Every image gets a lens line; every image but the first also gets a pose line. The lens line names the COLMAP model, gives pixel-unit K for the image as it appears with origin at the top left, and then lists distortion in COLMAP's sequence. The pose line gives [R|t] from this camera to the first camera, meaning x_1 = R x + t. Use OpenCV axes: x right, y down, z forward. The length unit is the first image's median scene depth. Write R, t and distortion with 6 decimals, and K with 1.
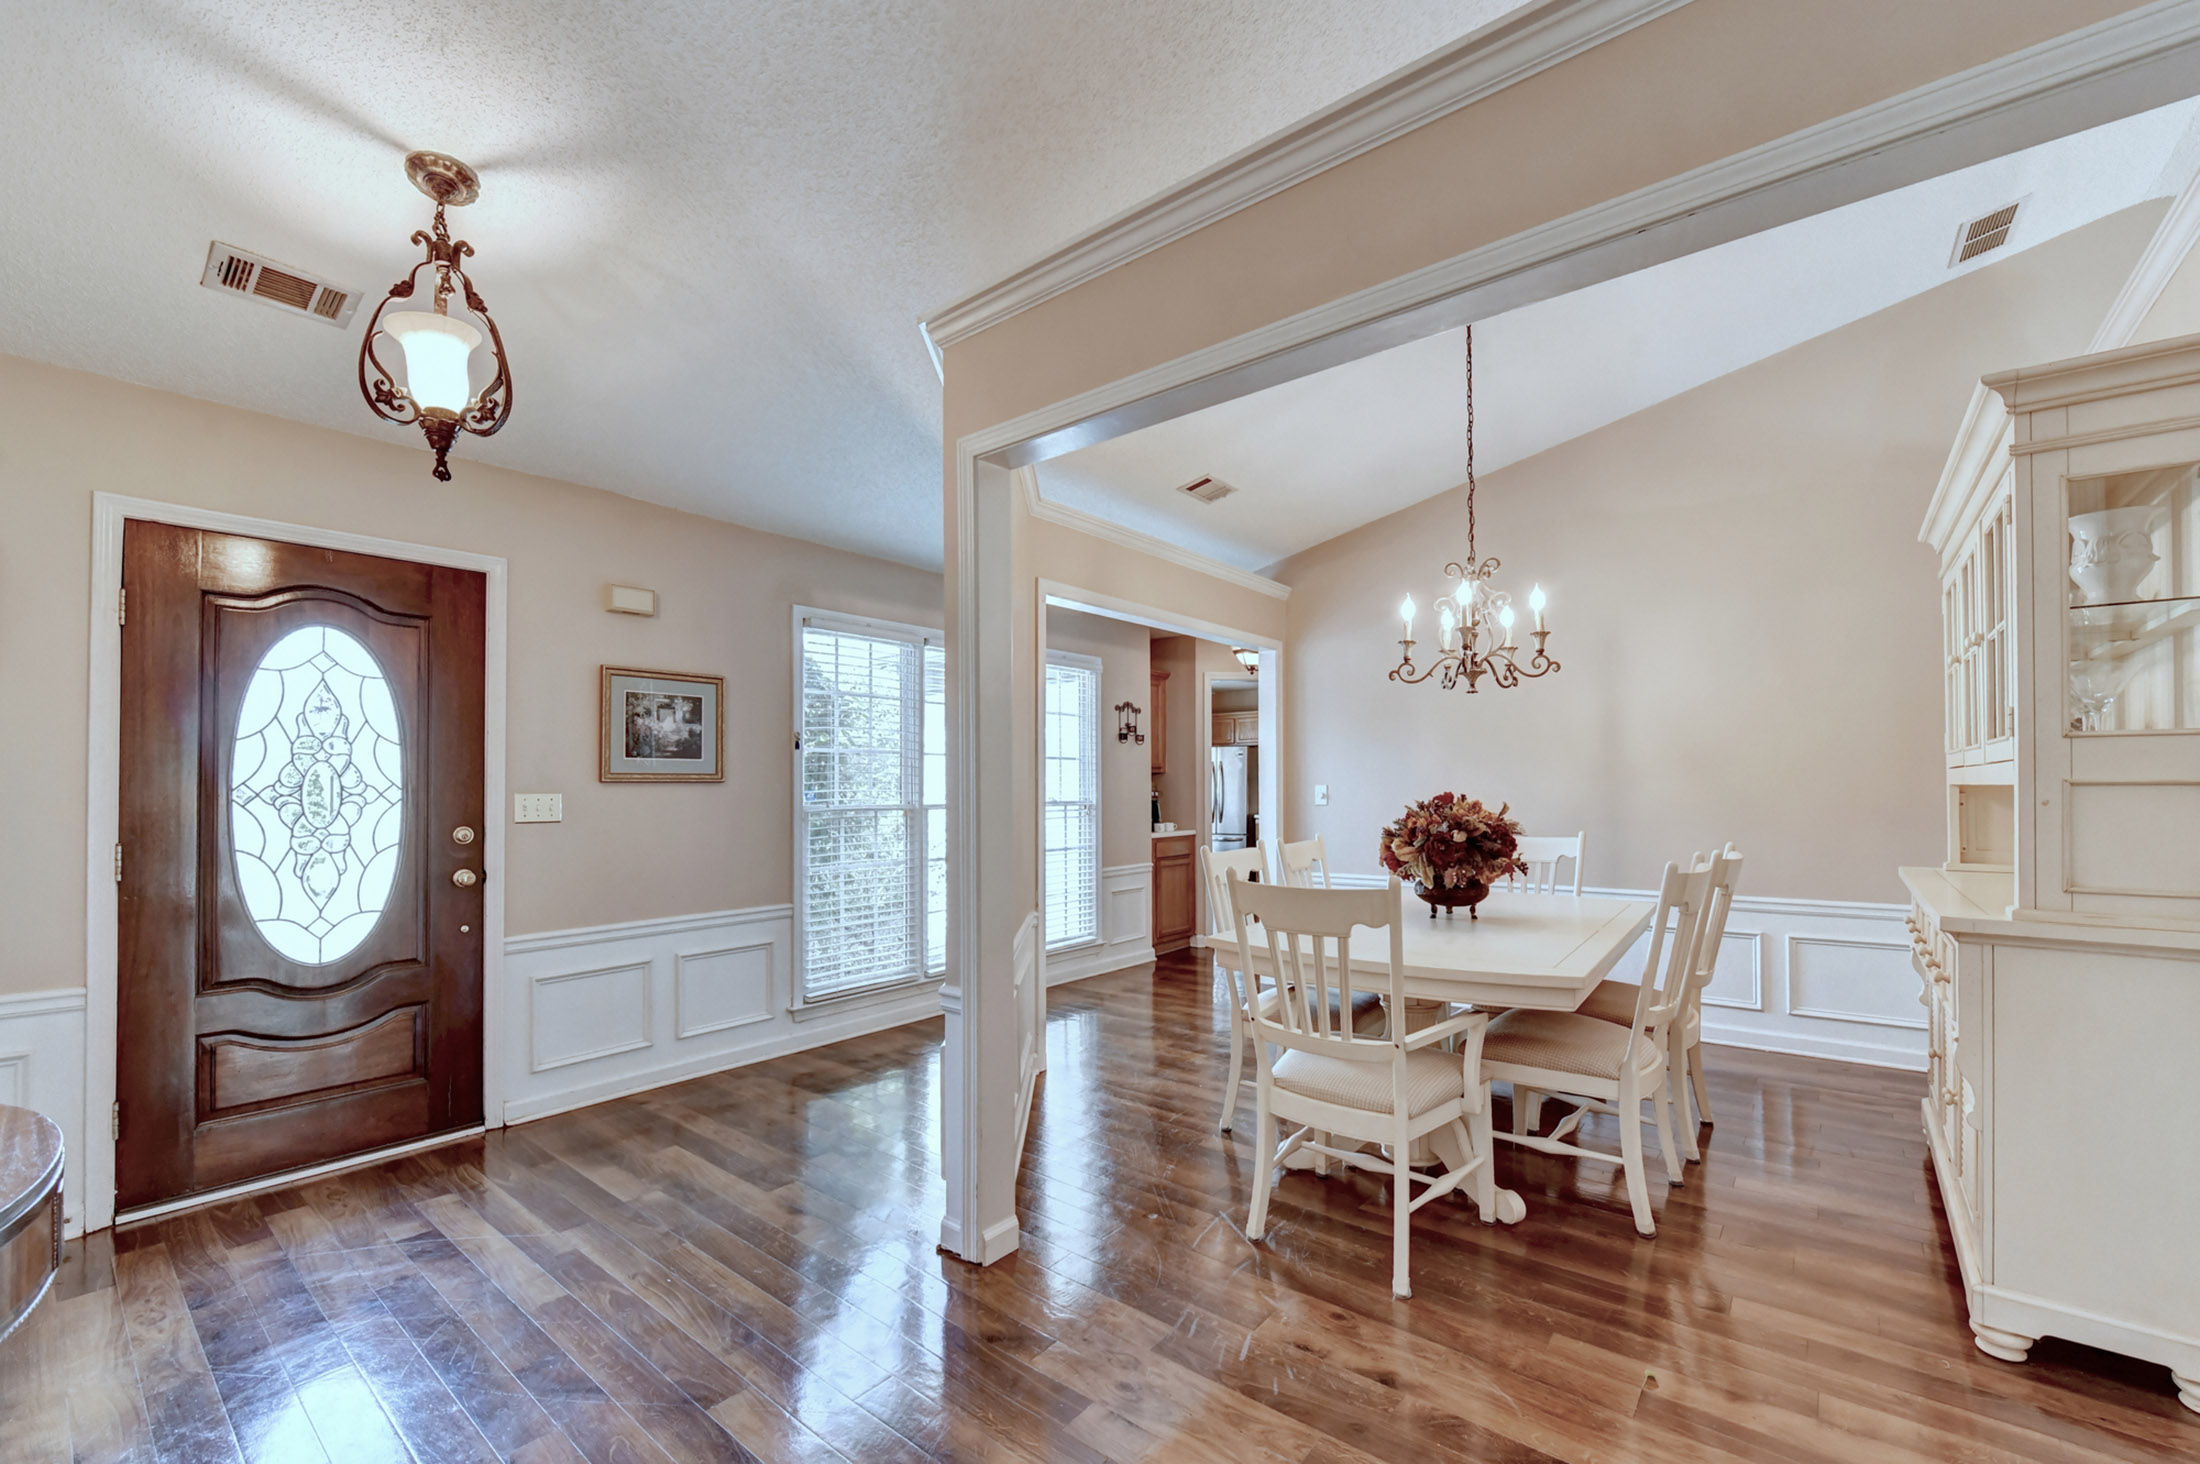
lens RADIAL K [[909.0, 0, 1132.8], [0, 909.0, 770.0], [0, 0, 1]] dist [-0.007550, -0.000390]
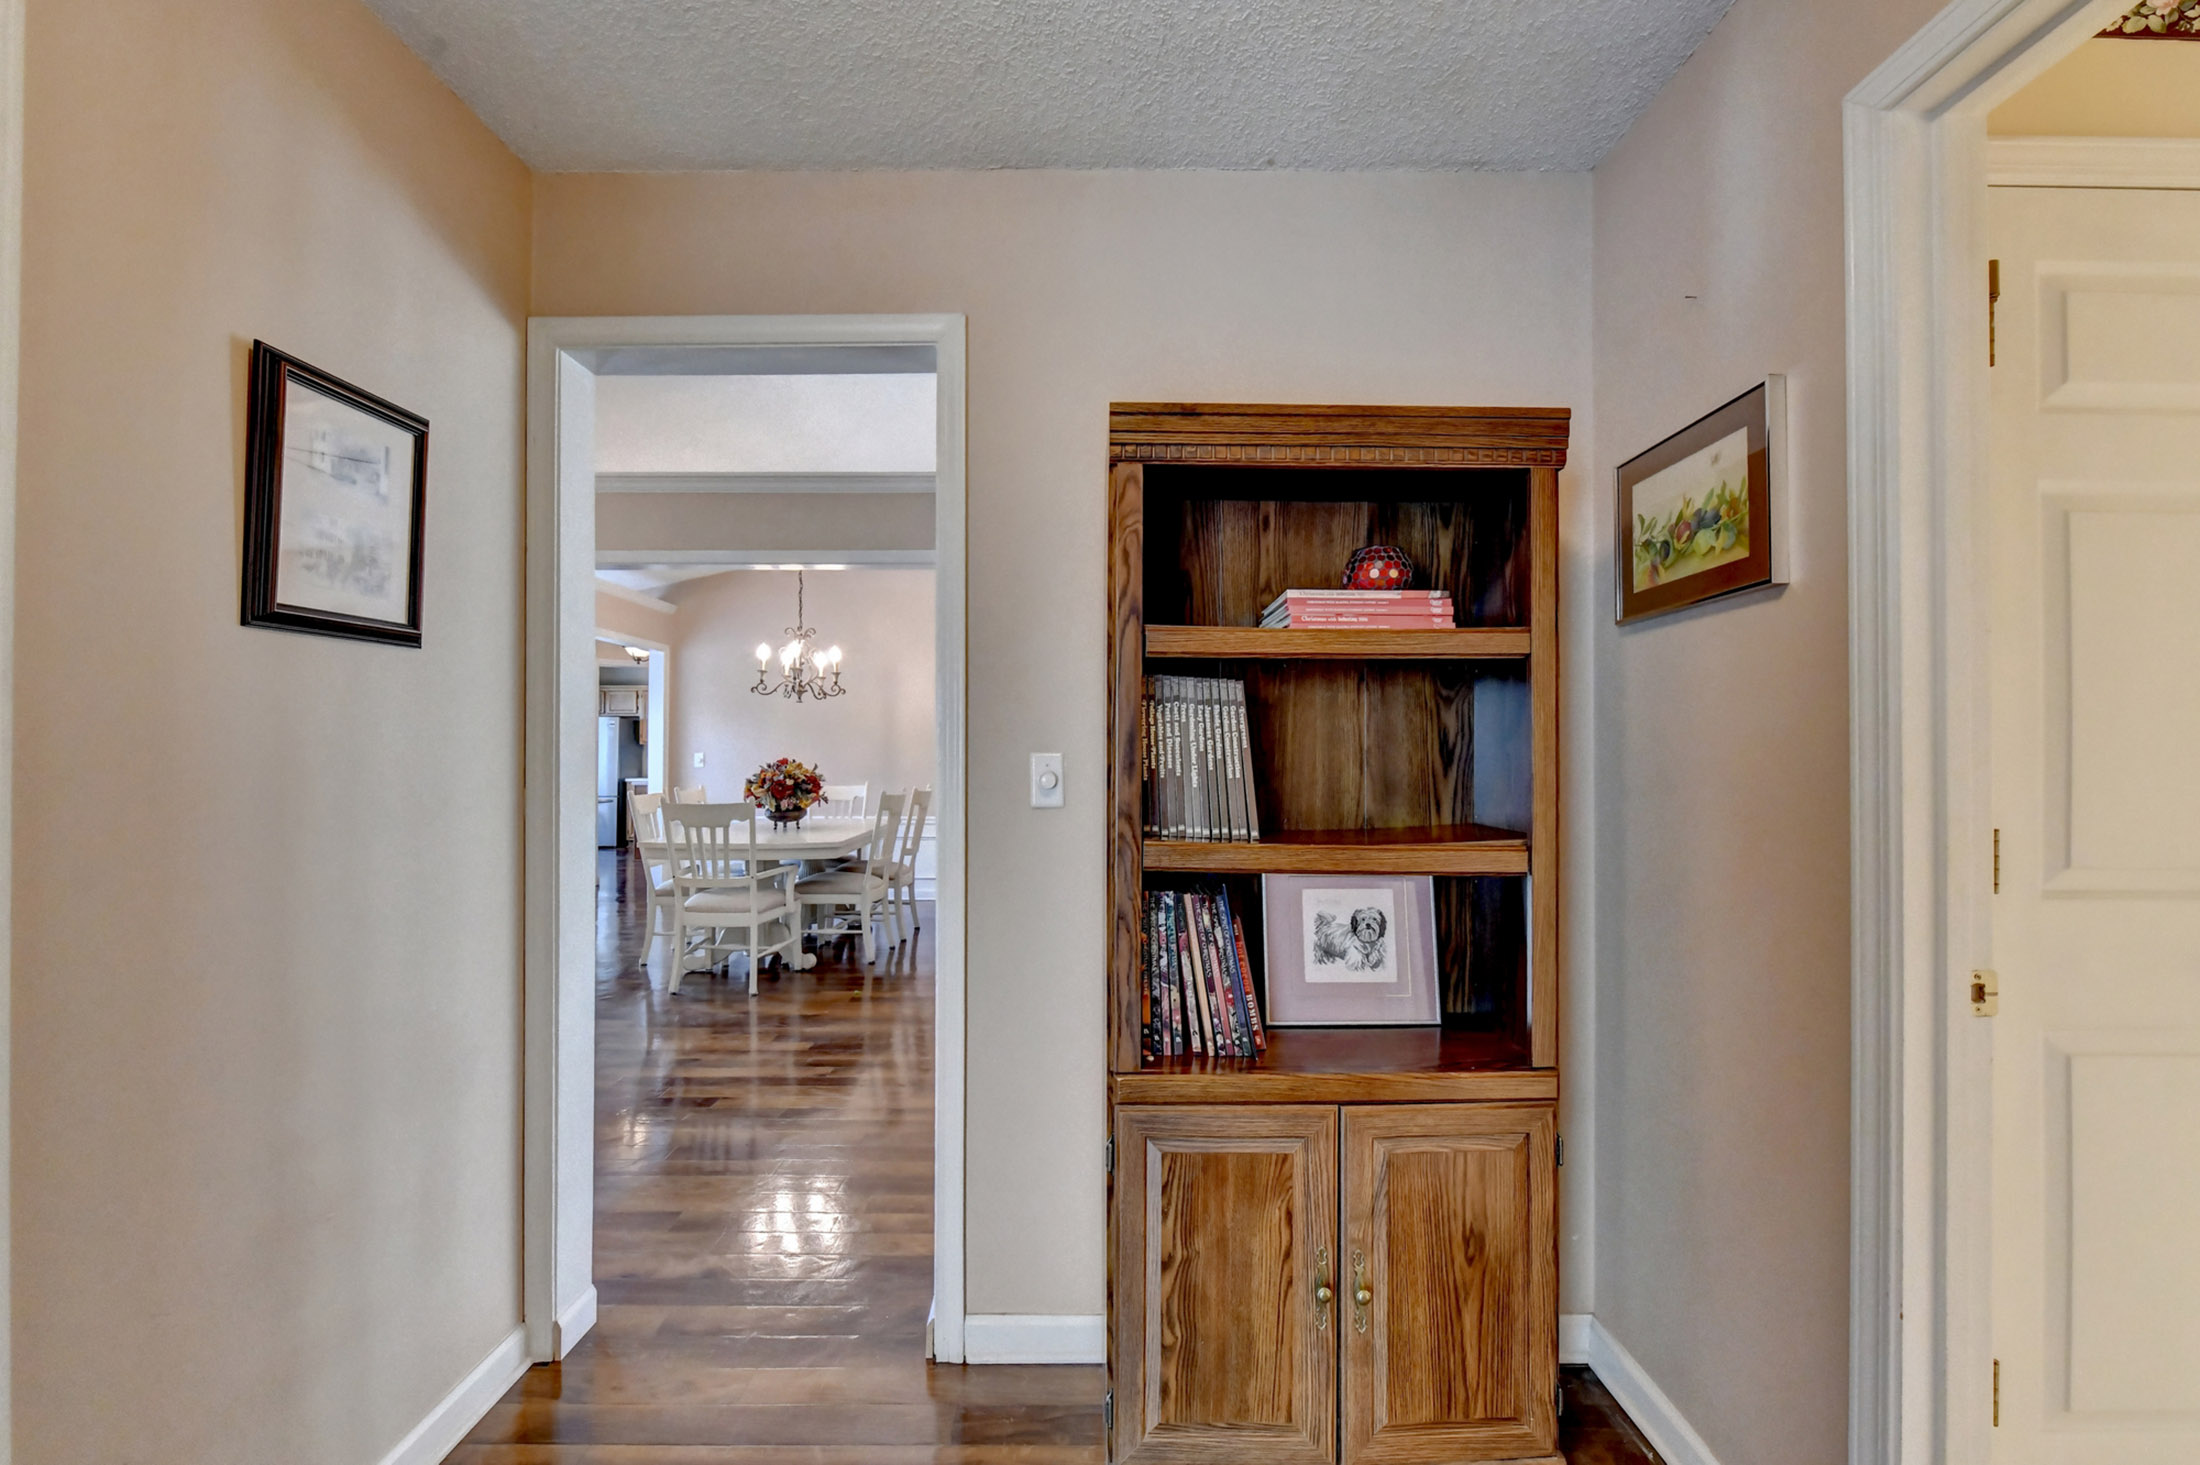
lens RADIAL K [[904.8, 0, 1112.2], [0, 904.8, 745.5], [0, 0, 1]] dist [-0.006750, -0.000483]
pose [[0.793314, 0.011705, 0.608700, -0.103350], [-0.017043, 0.999850, 0.002985, -0.007541], [-0.608574, -0.012743, 0.793395, -0.369984]]
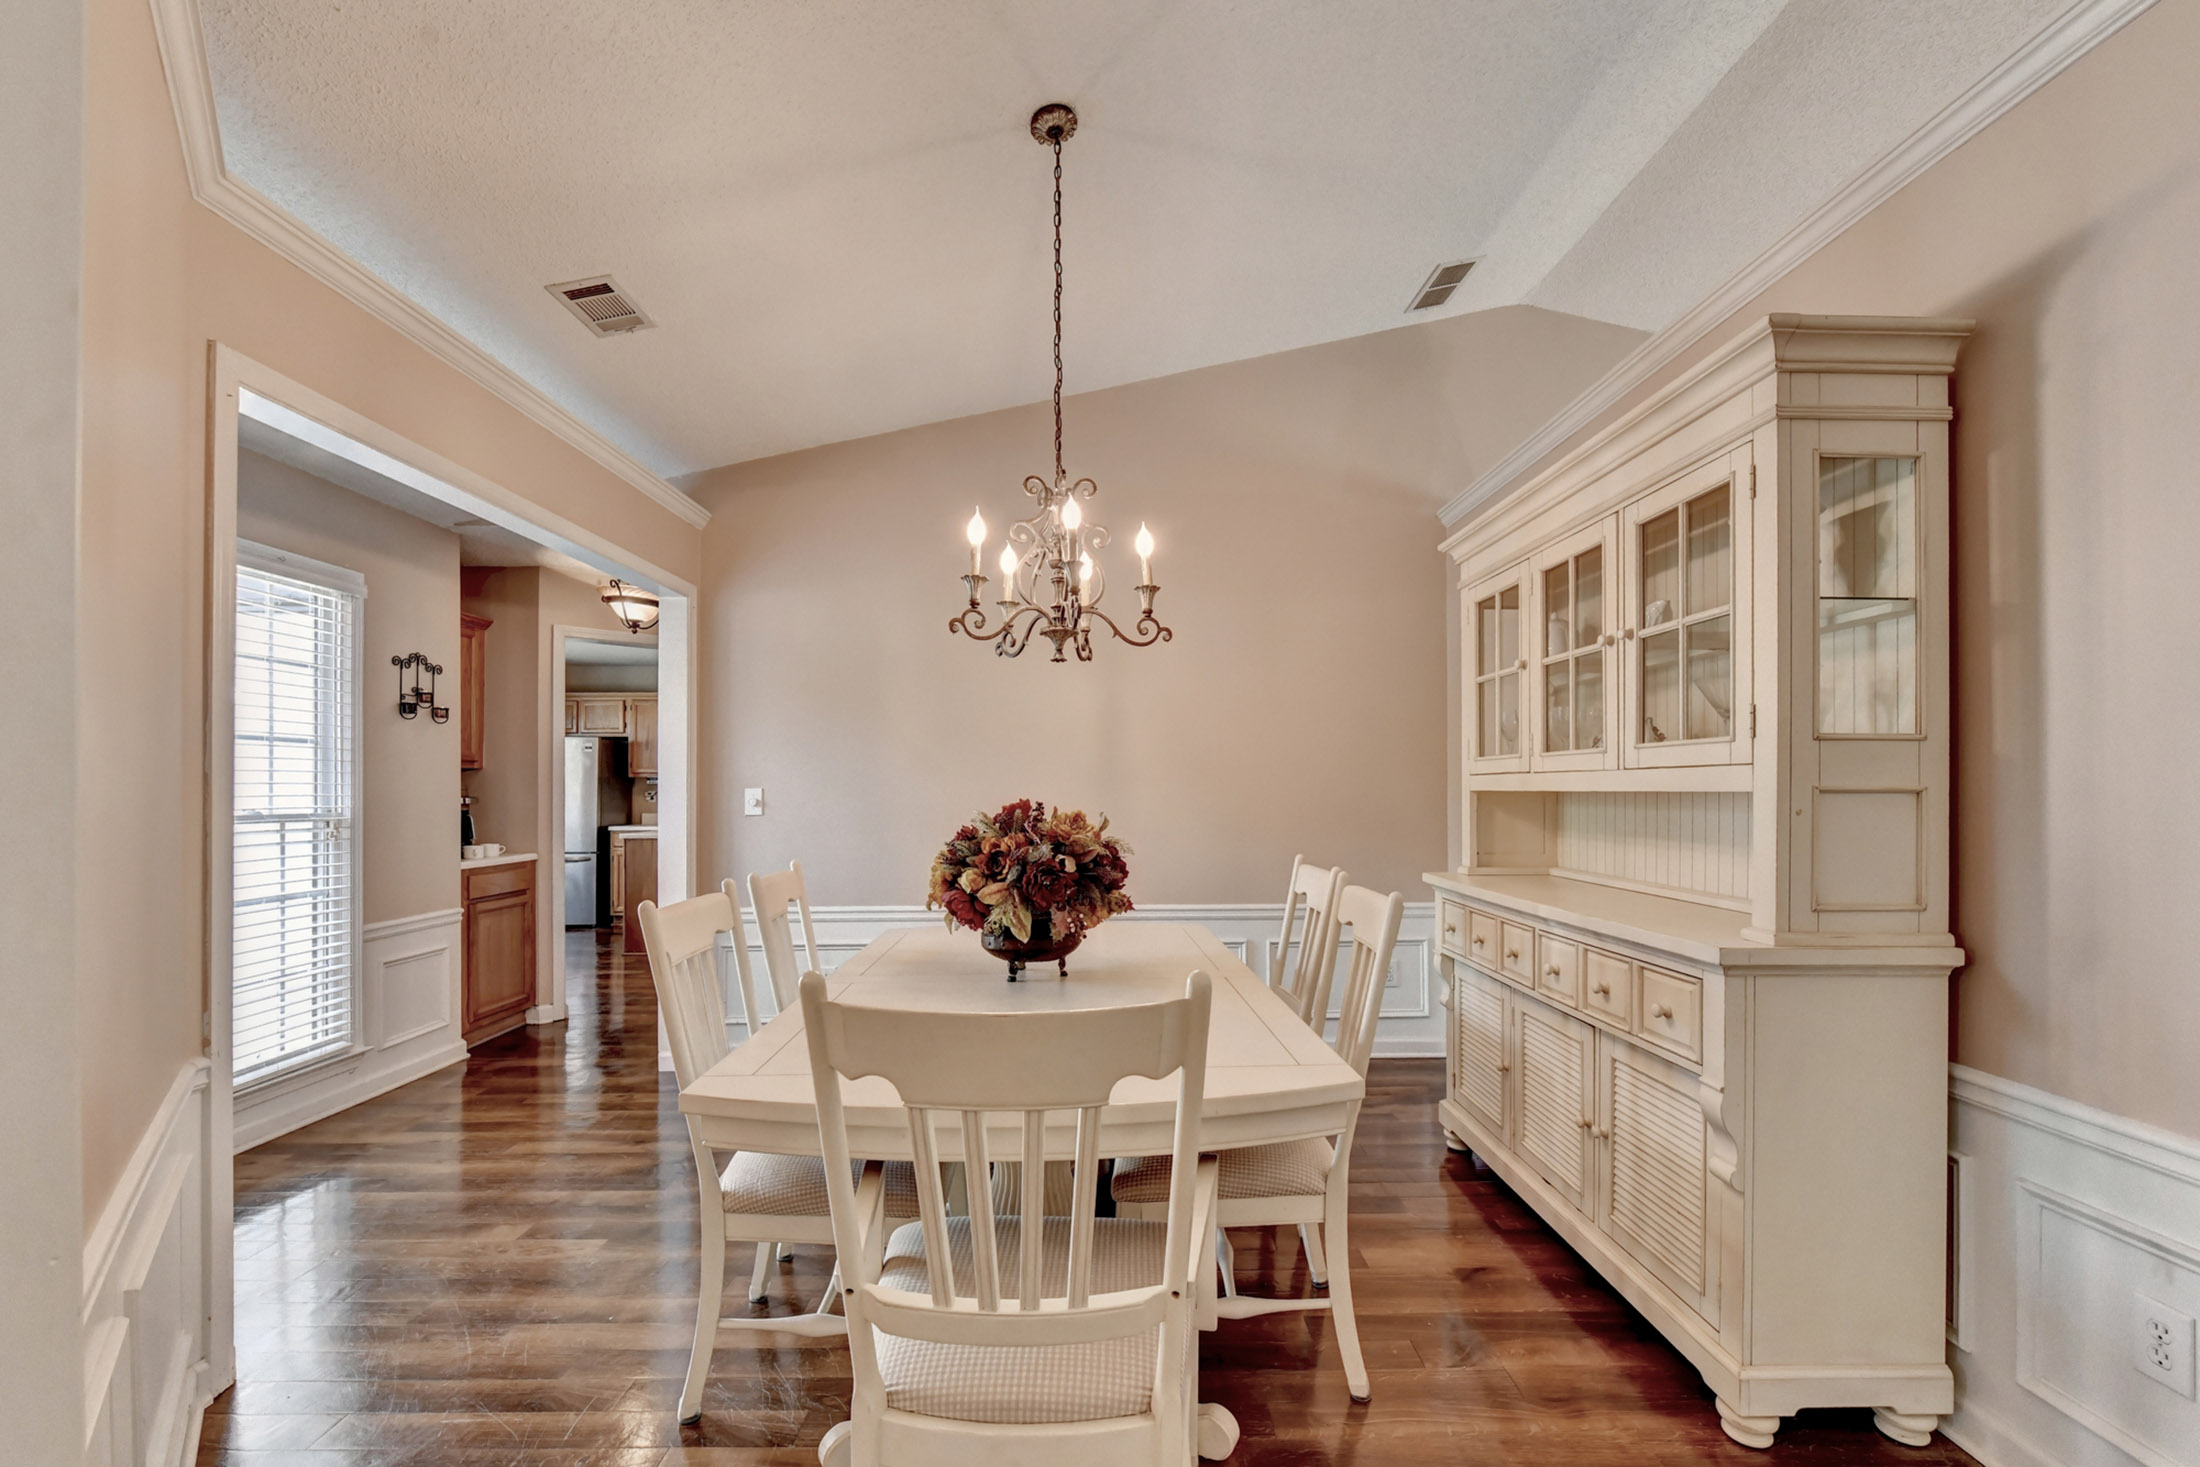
lens RADIAL K [[904.8, 0, 1122.9], [0, 904.8, 788.6], [0, 0, 1]] dist [-0.006750, -0.000483]
pose [[0.775033, 0.006530, 0.631887, -0.018409], [-0.015788, 0.999835, 0.009032, 0.004084], [-0.631723, -0.016977, 0.775008, 0.194943]]
